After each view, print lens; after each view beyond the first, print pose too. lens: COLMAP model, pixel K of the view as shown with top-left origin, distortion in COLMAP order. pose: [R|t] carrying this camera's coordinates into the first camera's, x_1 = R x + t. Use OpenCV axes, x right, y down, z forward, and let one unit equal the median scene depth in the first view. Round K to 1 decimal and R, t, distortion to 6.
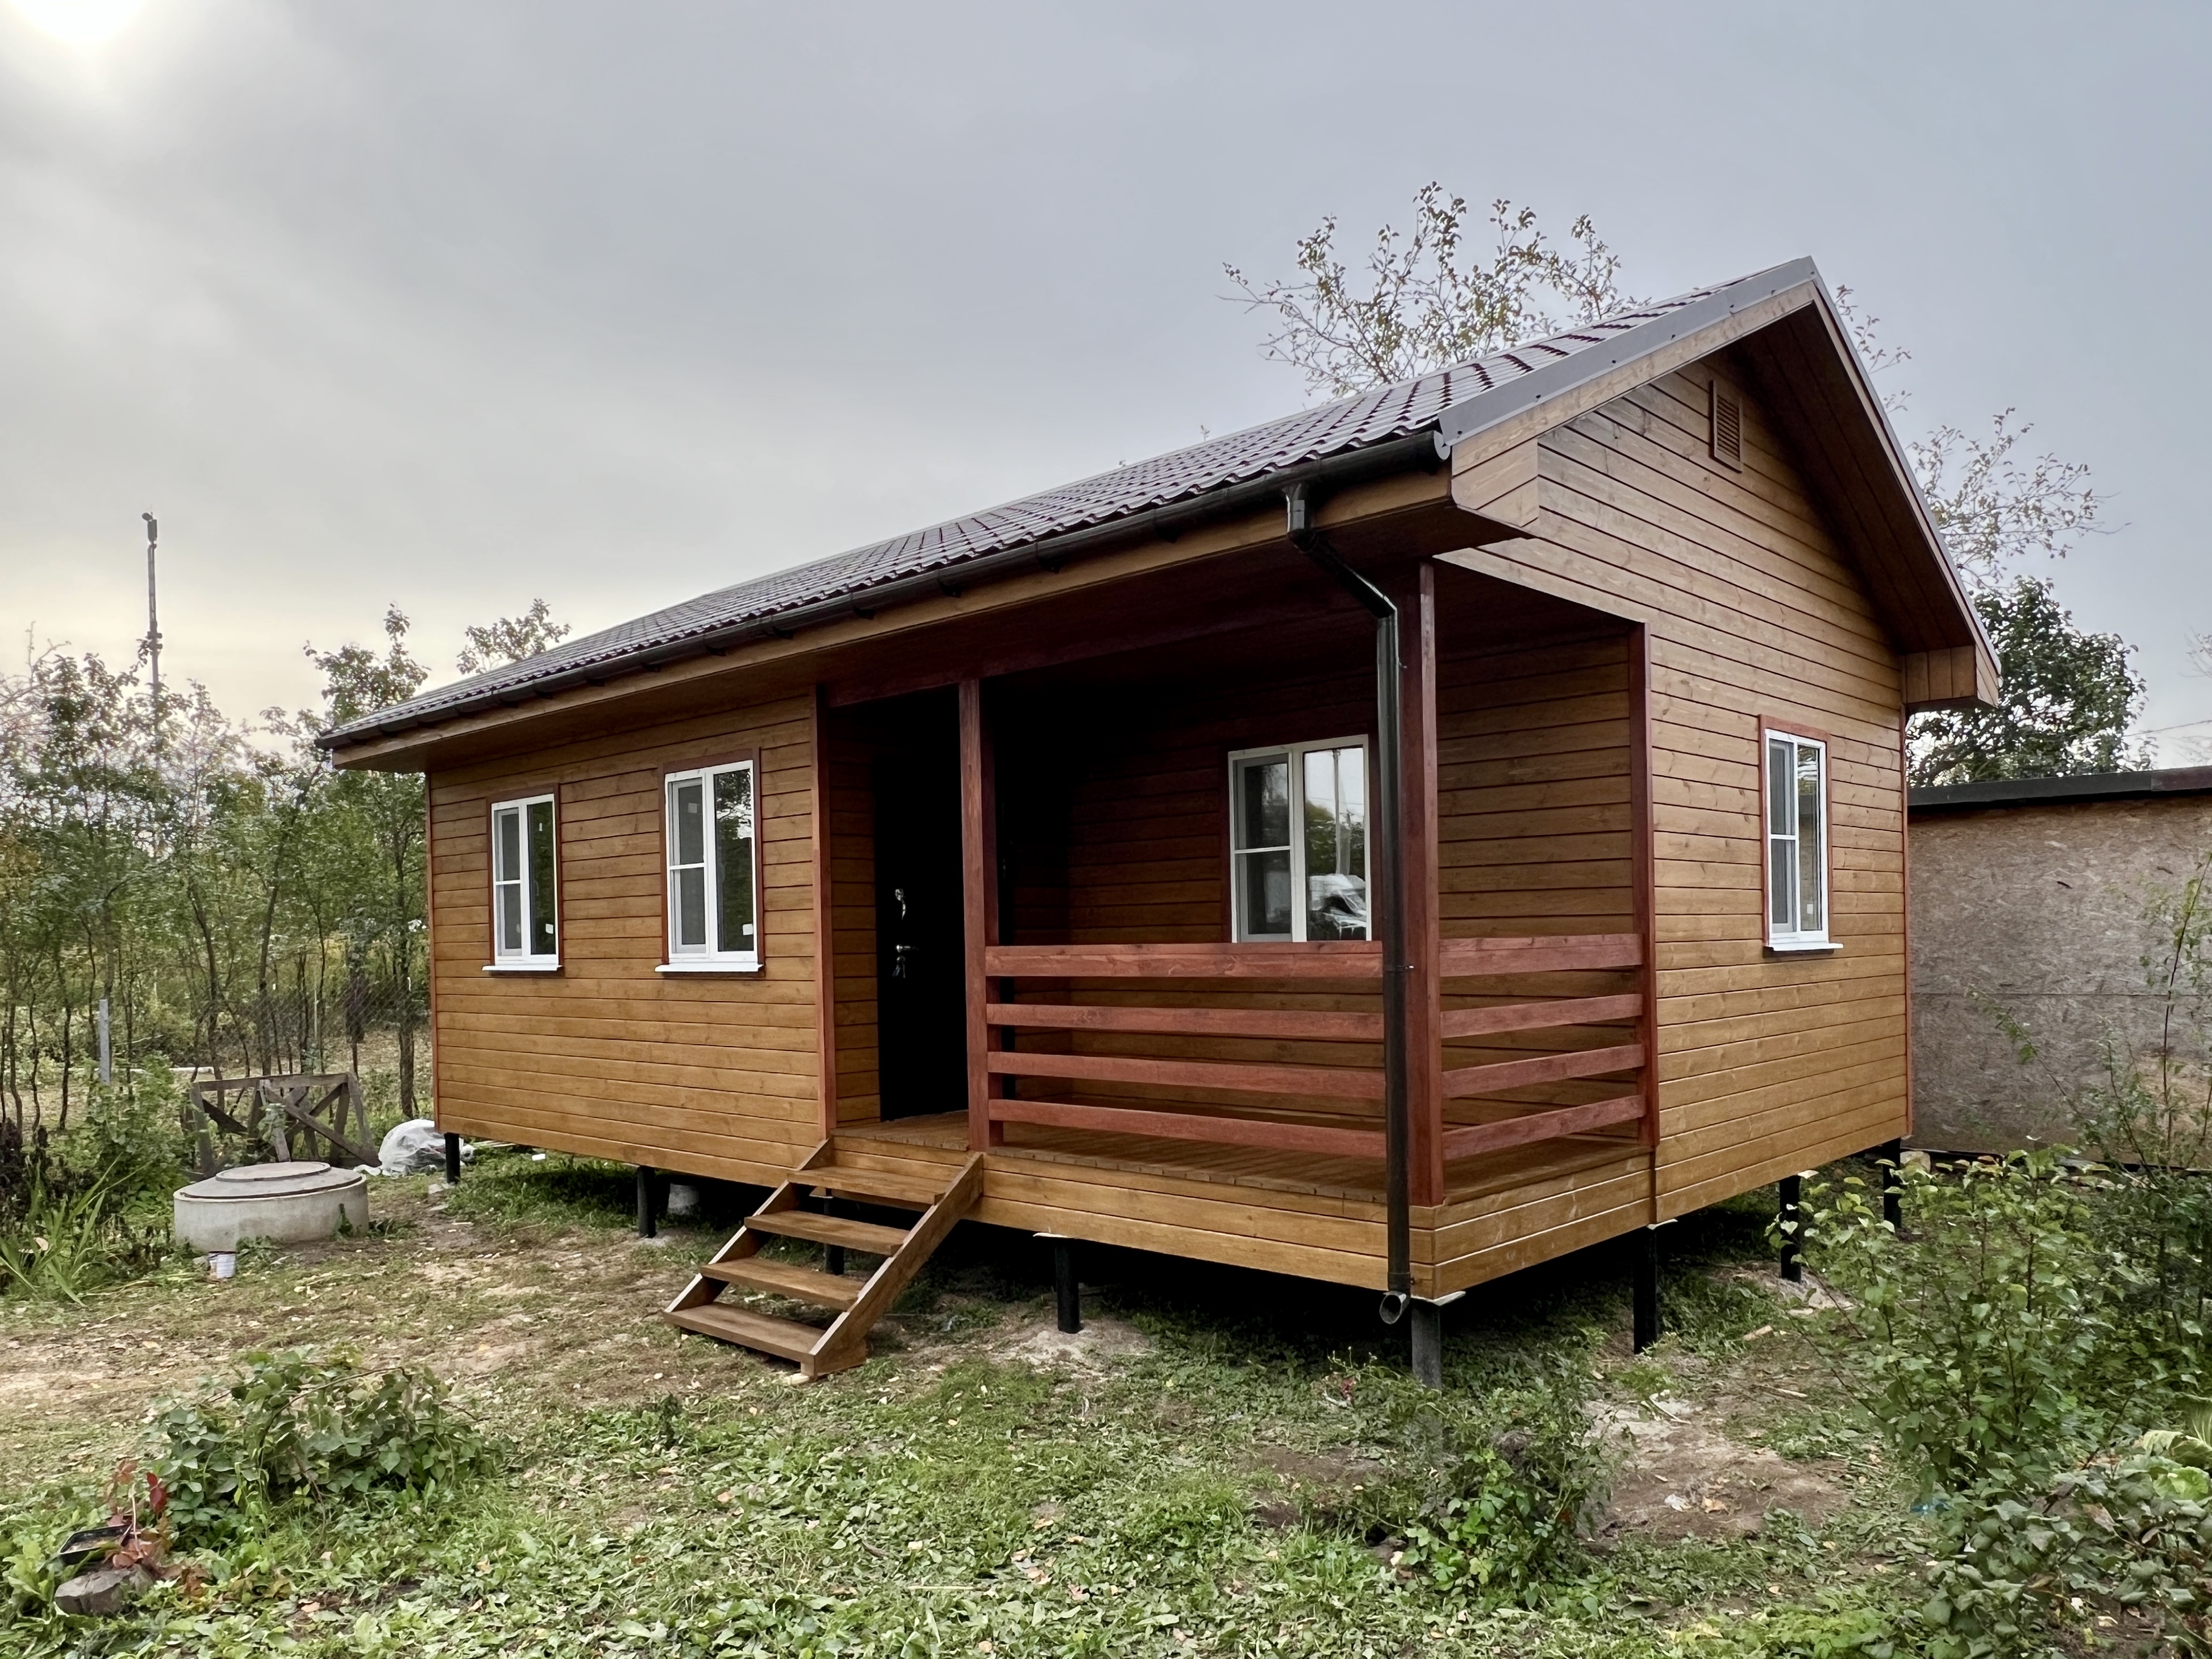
lens RADIAL K [[1523.4, 0, 1154.5], [0, 1523.4, 956.5], [0, 0, 1]] dist [-0.004832, -0.001700]
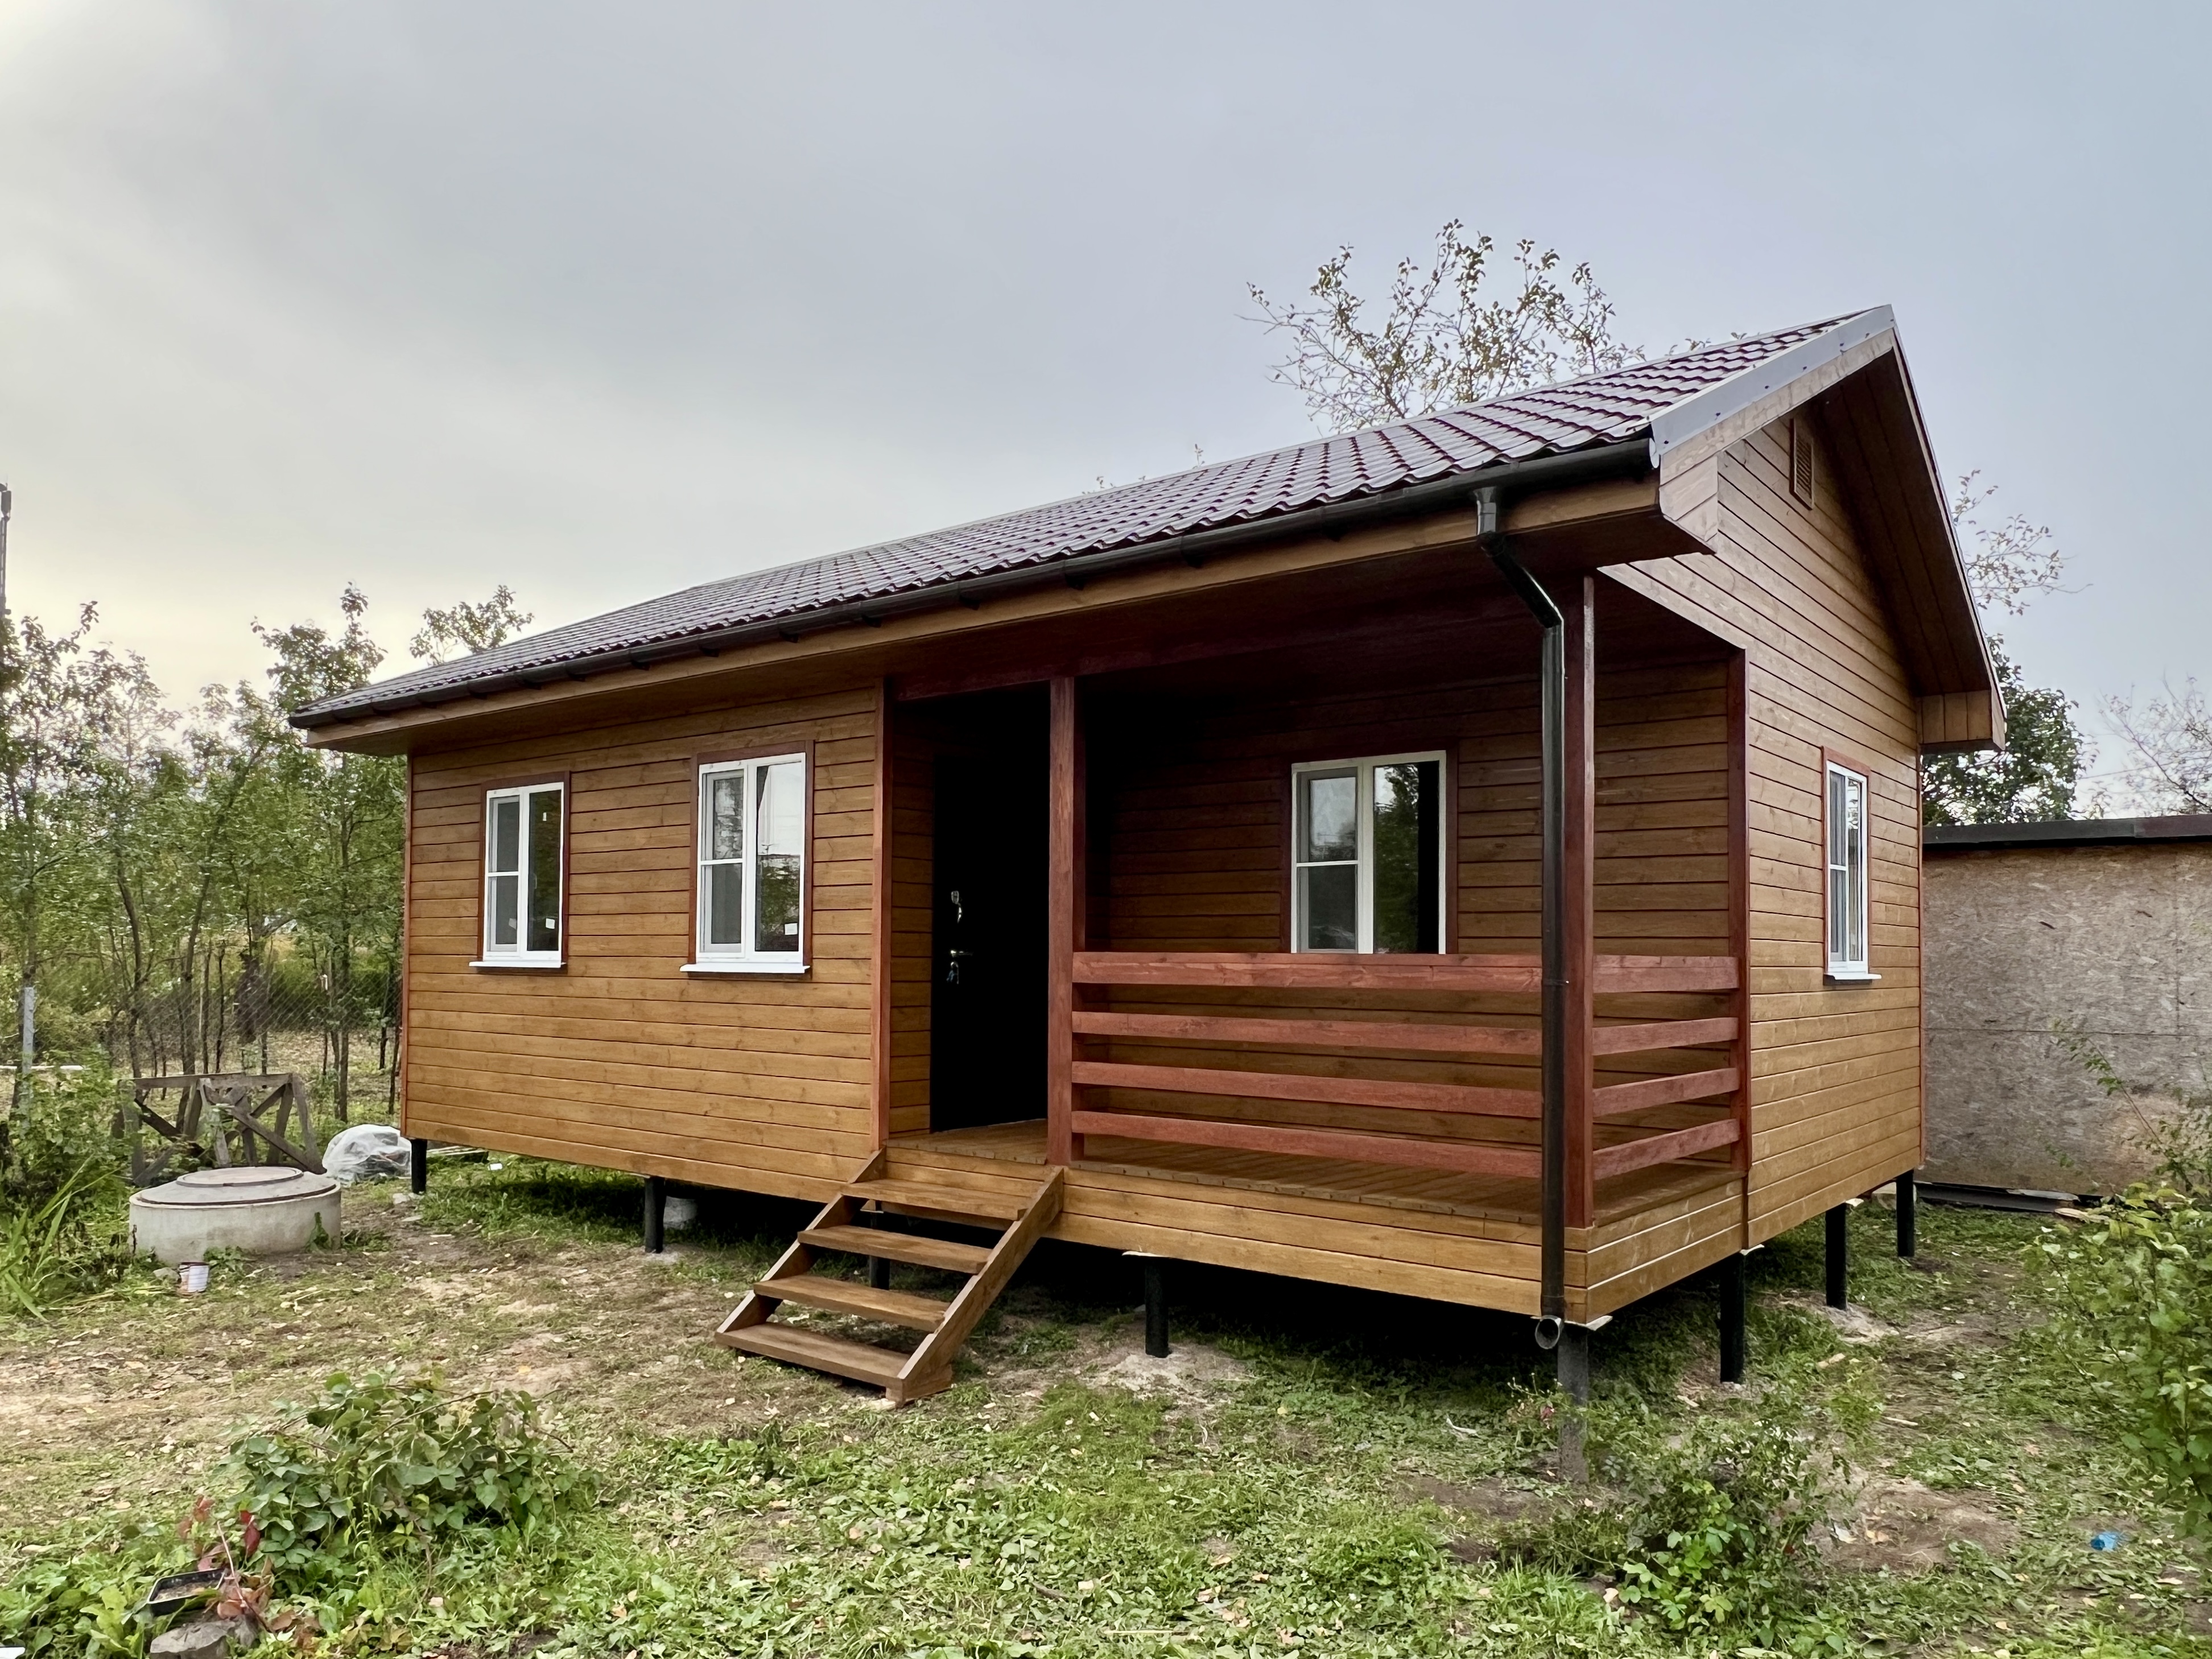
lens RADIAL K [[1523.4, 0, 1168.6], [0, 1523.4, 915.5], [0, 0, 1]] dist [-0.004832, -0.001700]
pose [[0.996049, 0.029807, 0.083653, -0.127853], [-0.026256, 0.998720, -0.043223, 0.010134], [-0.084834, 0.040855, 0.995557, 0.032125]]
